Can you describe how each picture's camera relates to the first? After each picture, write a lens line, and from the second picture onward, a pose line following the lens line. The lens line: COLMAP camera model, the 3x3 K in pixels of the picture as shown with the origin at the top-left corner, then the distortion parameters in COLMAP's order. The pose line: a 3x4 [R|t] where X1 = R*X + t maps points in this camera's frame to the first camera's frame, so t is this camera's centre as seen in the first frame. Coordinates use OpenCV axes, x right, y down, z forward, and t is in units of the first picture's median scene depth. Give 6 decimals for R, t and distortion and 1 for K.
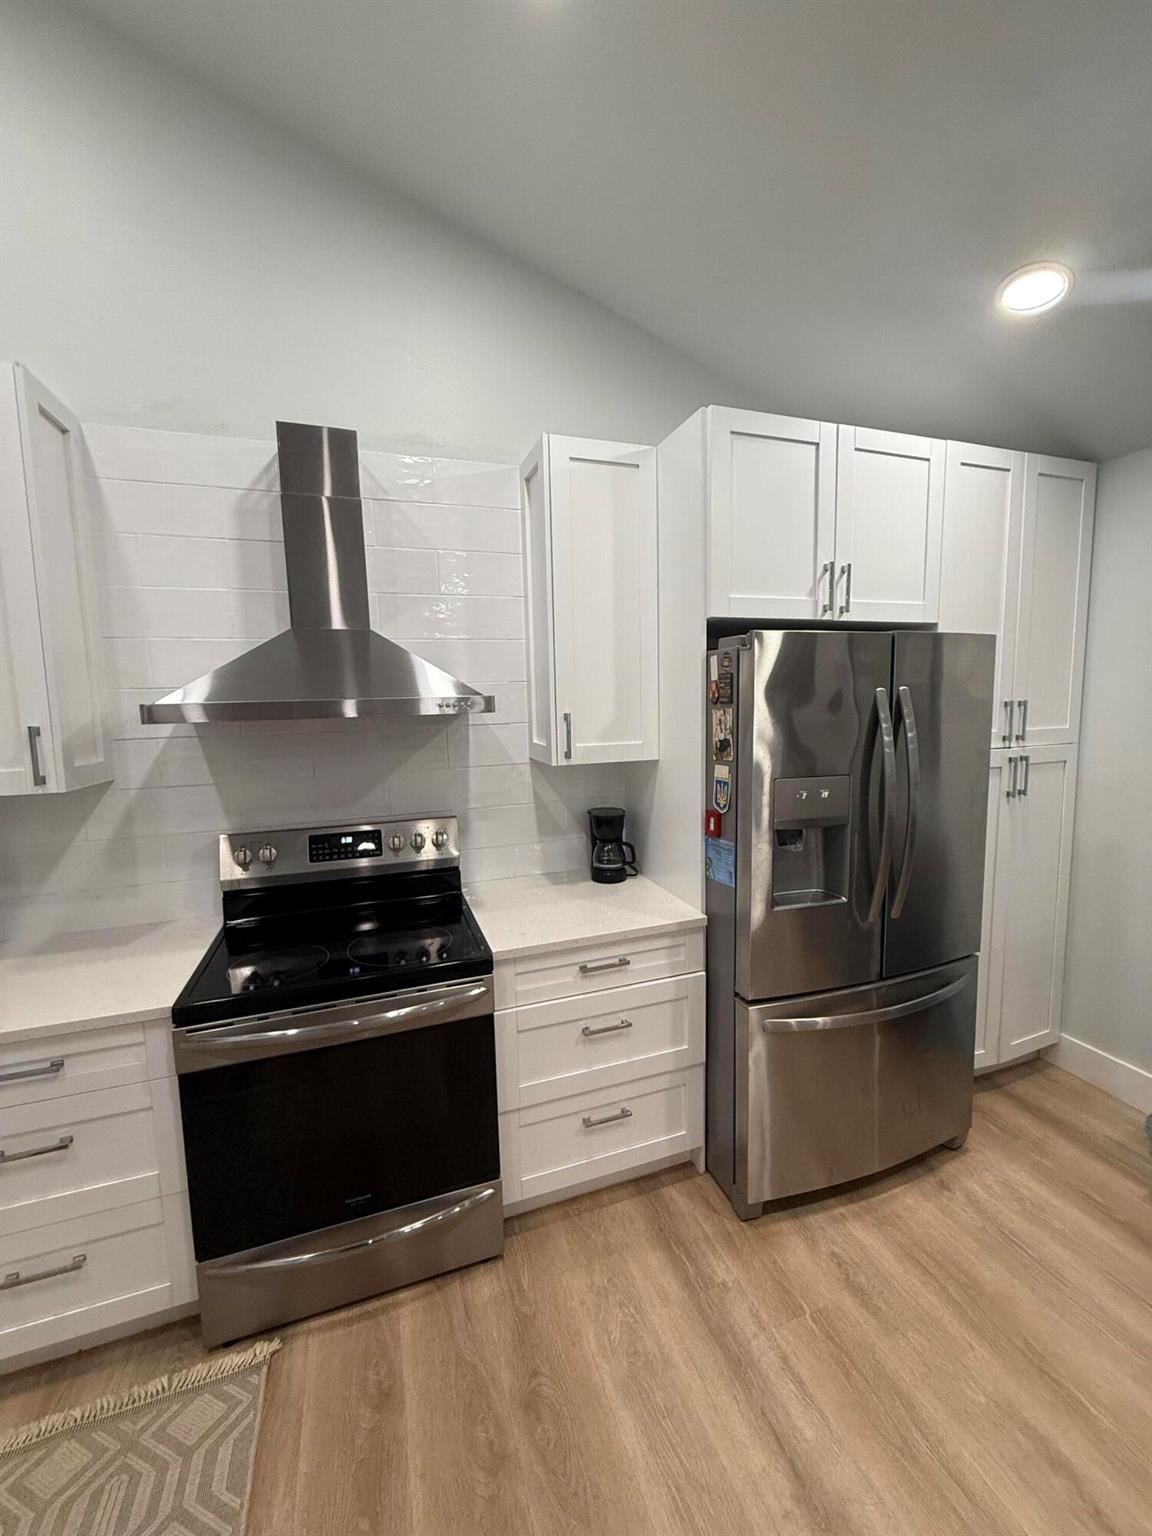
lens RADIAL K [[607.6, 0, 572.3], [0, 607.6, 765.1], [0, 0, 1]] dist [0.000800, -0.000102]
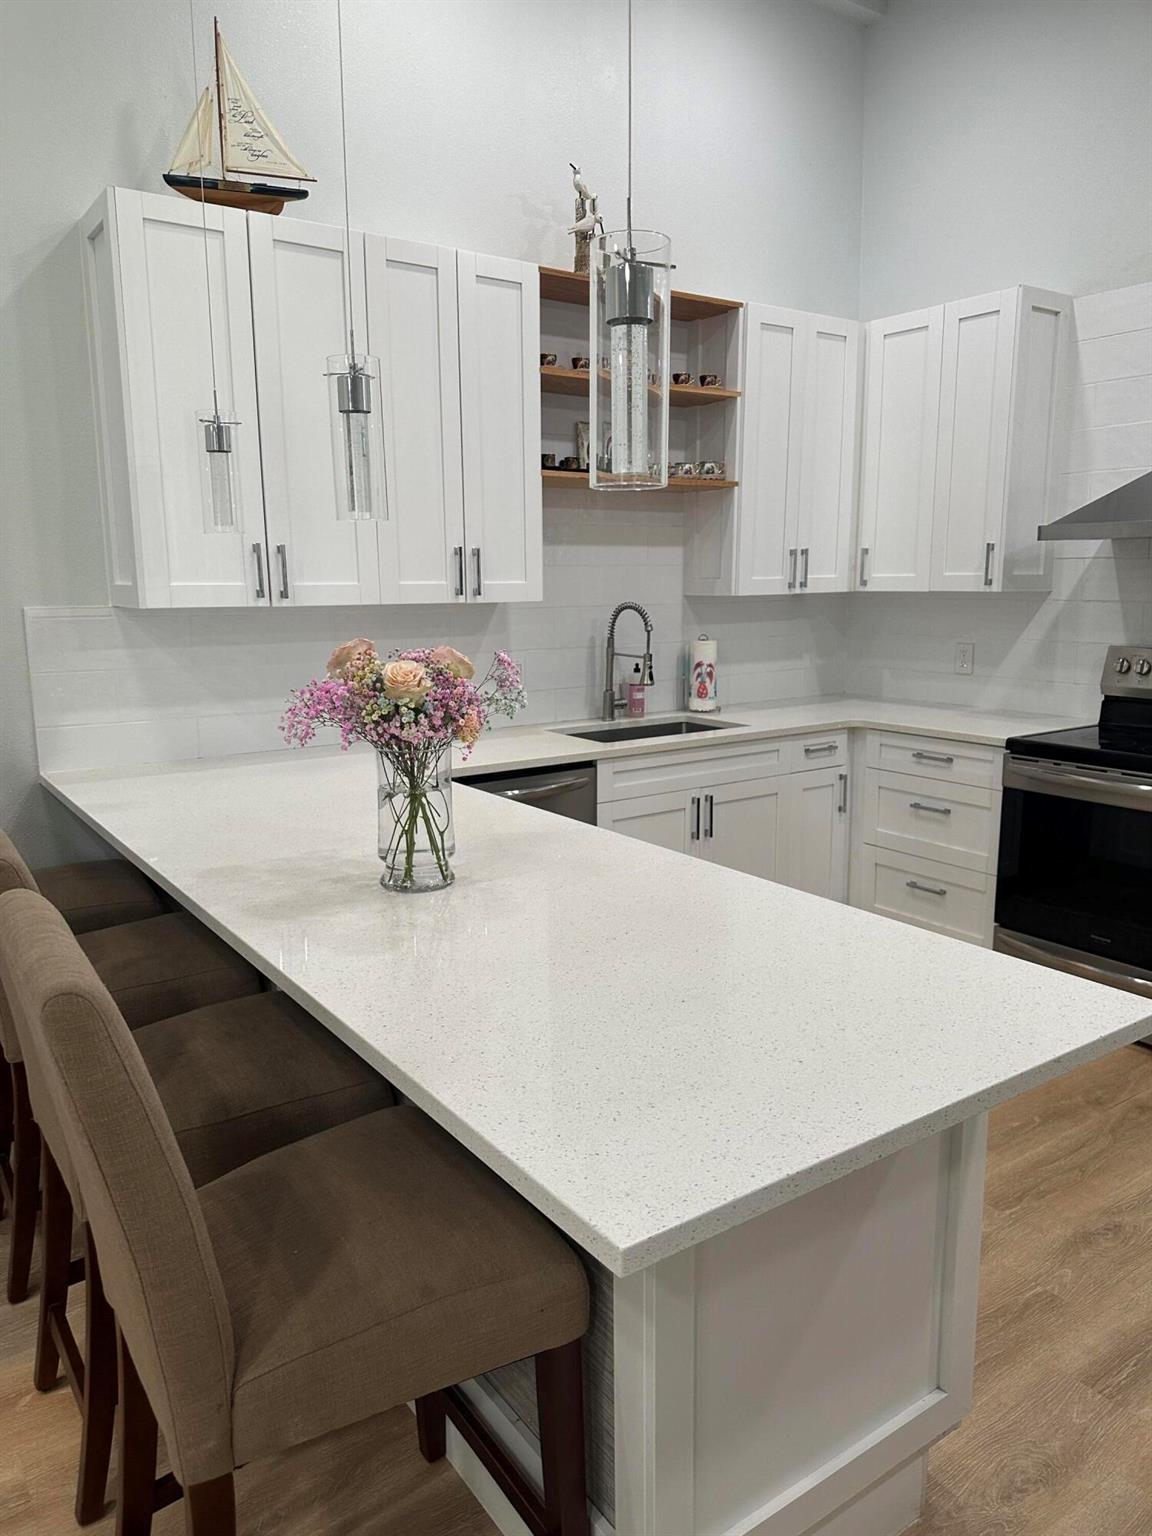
lens RADIAL K [[1075.3, 0, 549.9], [0, 1075.3, 767.4], [0, 0, 1]] dist [0.065597, -0.083958]
pose [[0.264081, 0.190599, -0.945480, 1.149061], [-0.100503, 0.980381, 0.169564, 0.104388], [0.959250, 0.050245, 0.278056, -0.578204]]
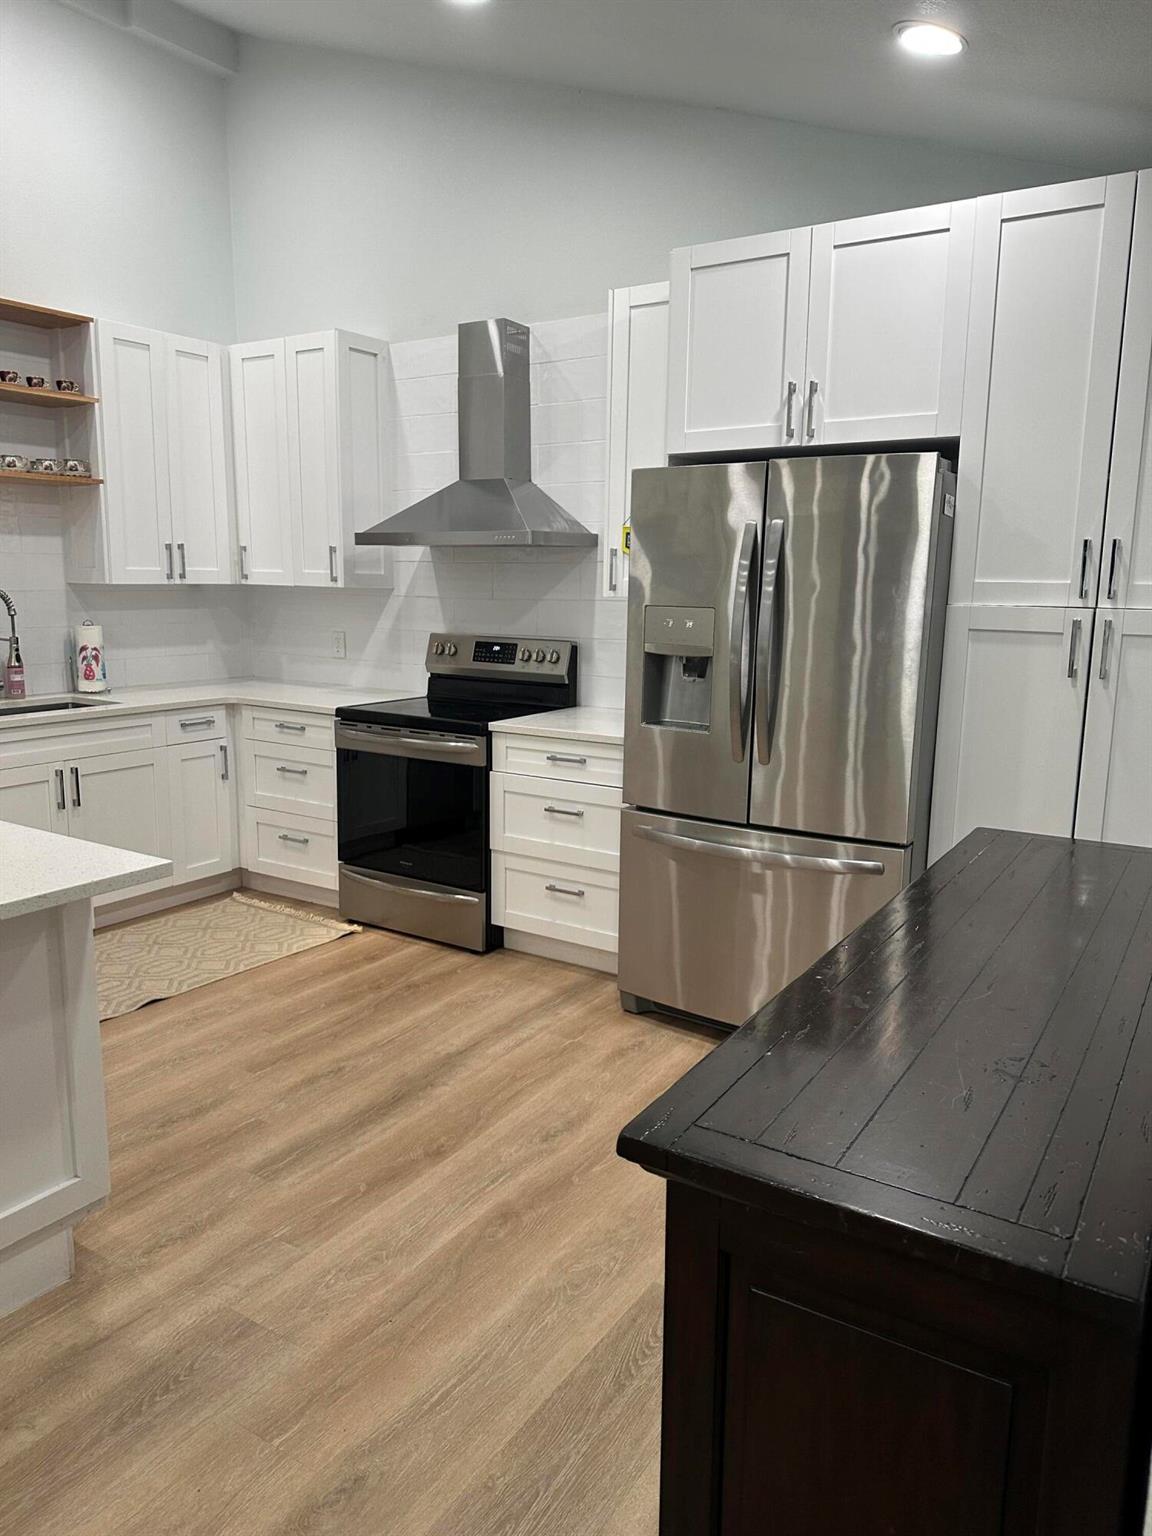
lens RADIAL K [[1075.3, 0, 575.9], [0, 1075.3, 774.2], [0, 0, 1]] dist [0.065597, -0.083958]
pose [[0.610590, 0.173536, -0.772700, 1.674666], [-0.111515, 0.984815, 0.133054, 0.073241], [0.784056, 0.004926, 0.620670, -0.293857]]
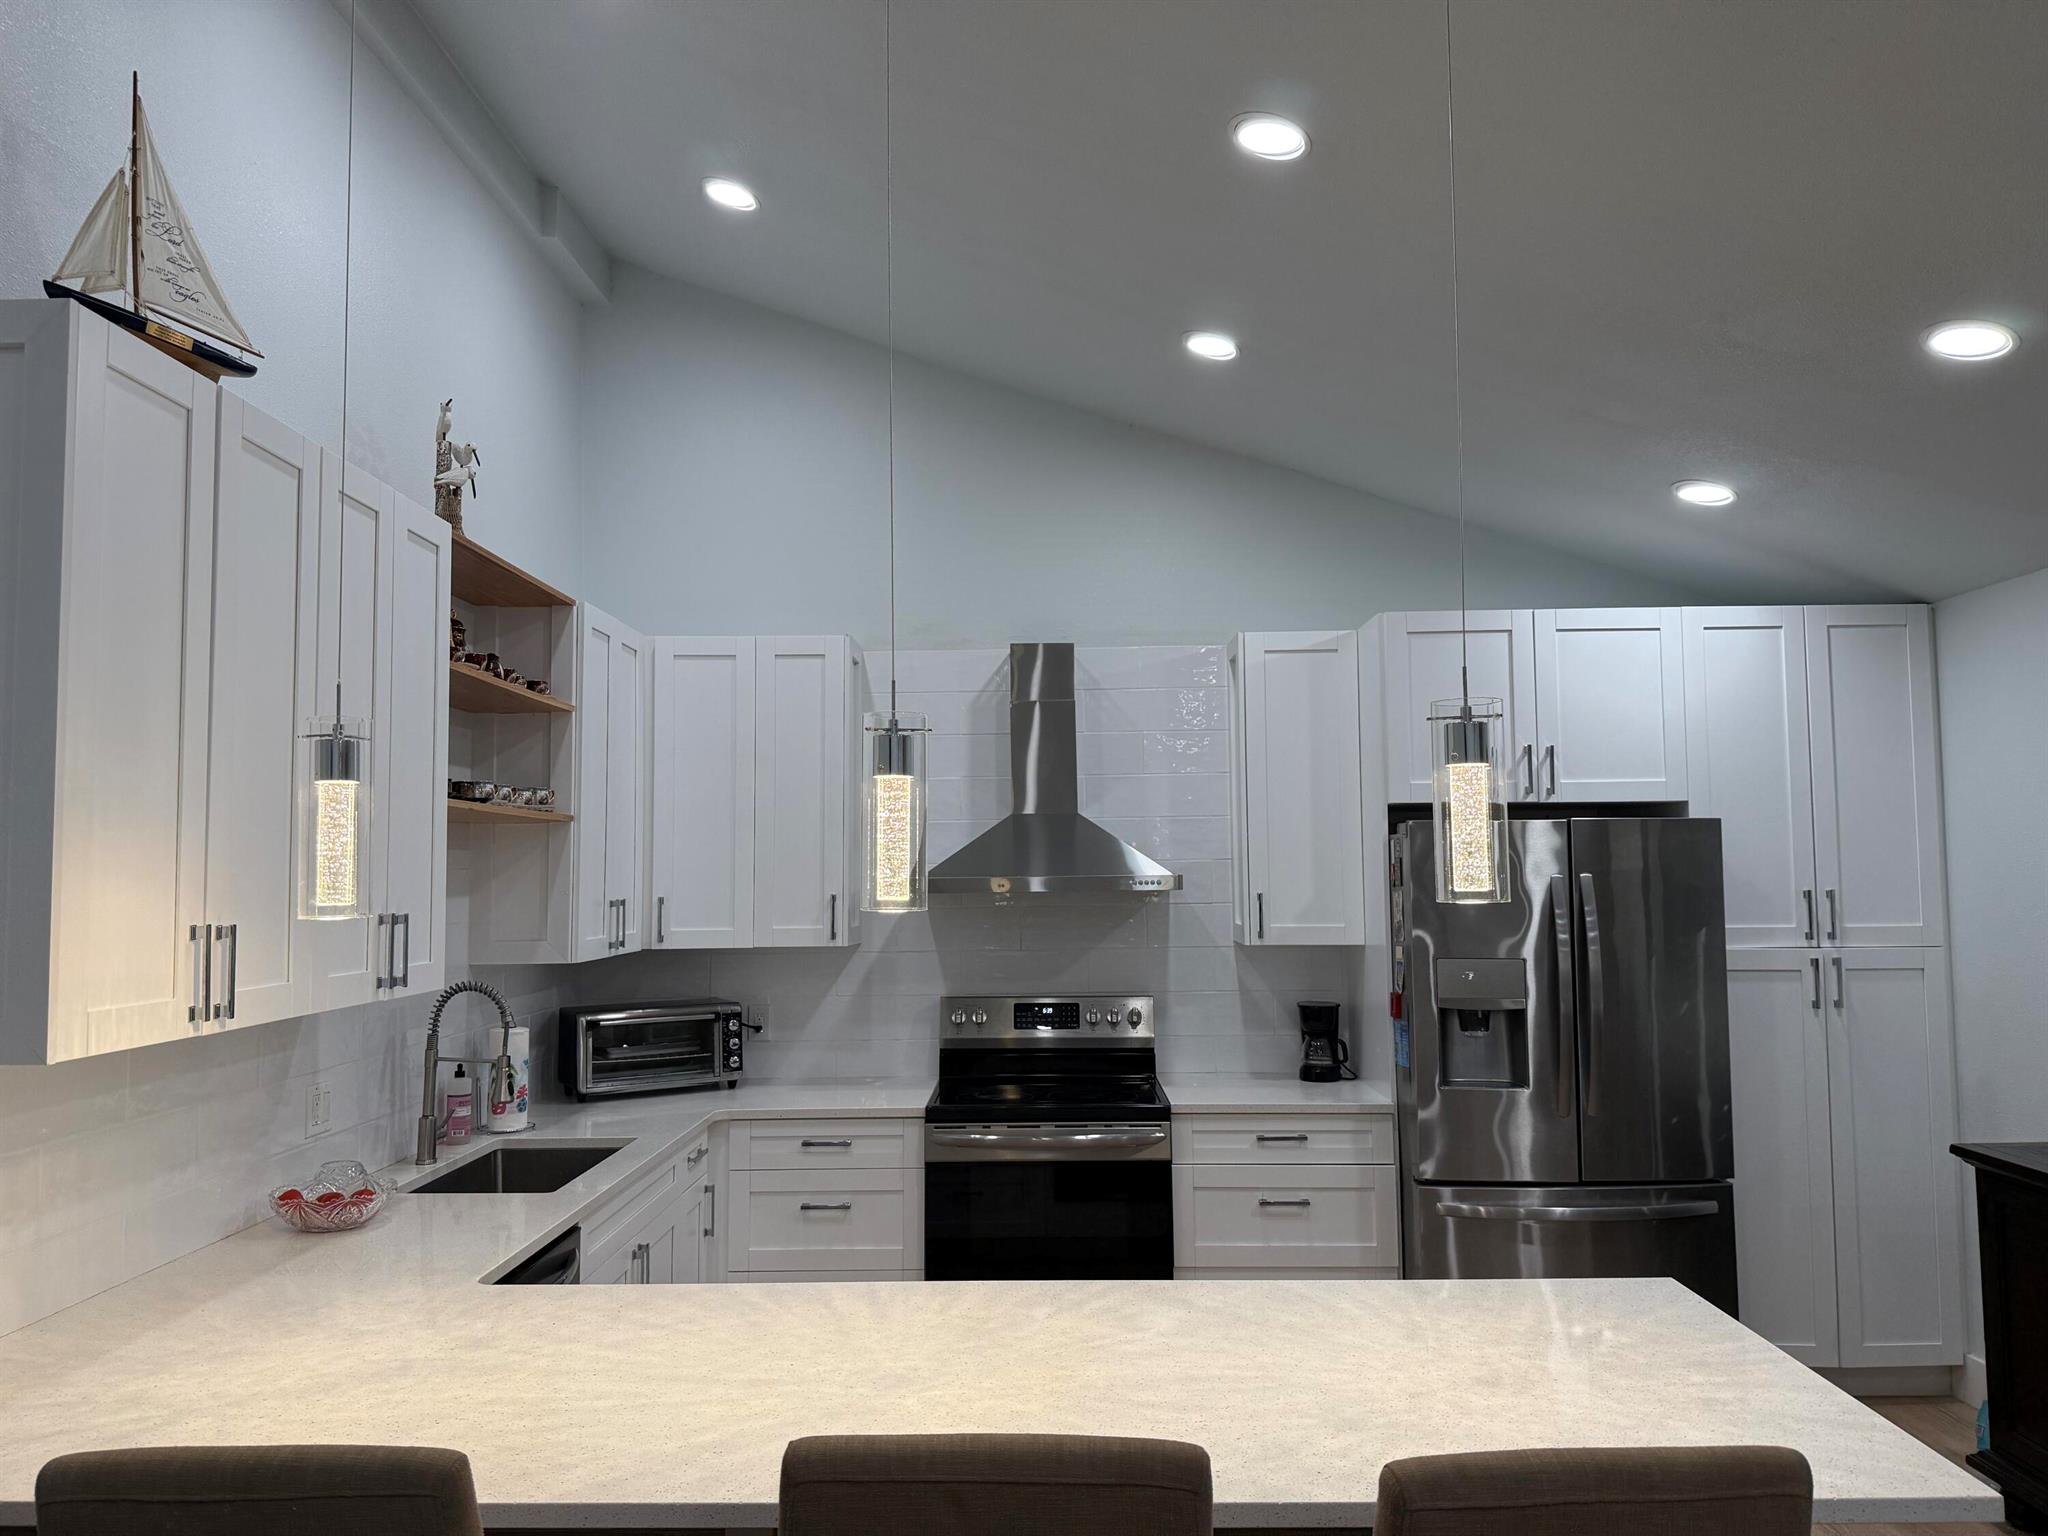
lens RADIAL K [[1437.3, 0, 1015.4], [0, 1437.3, 765.3], [0, 0, 1]] dist [0.060643, -0.041169]
pose [[0.938743, -0.011621, -0.344421, 0.471388], [-0.048433, 0.985063, -0.165244, 0.131118], [0.341196, 0.171803, 0.924158, -1.501482]]
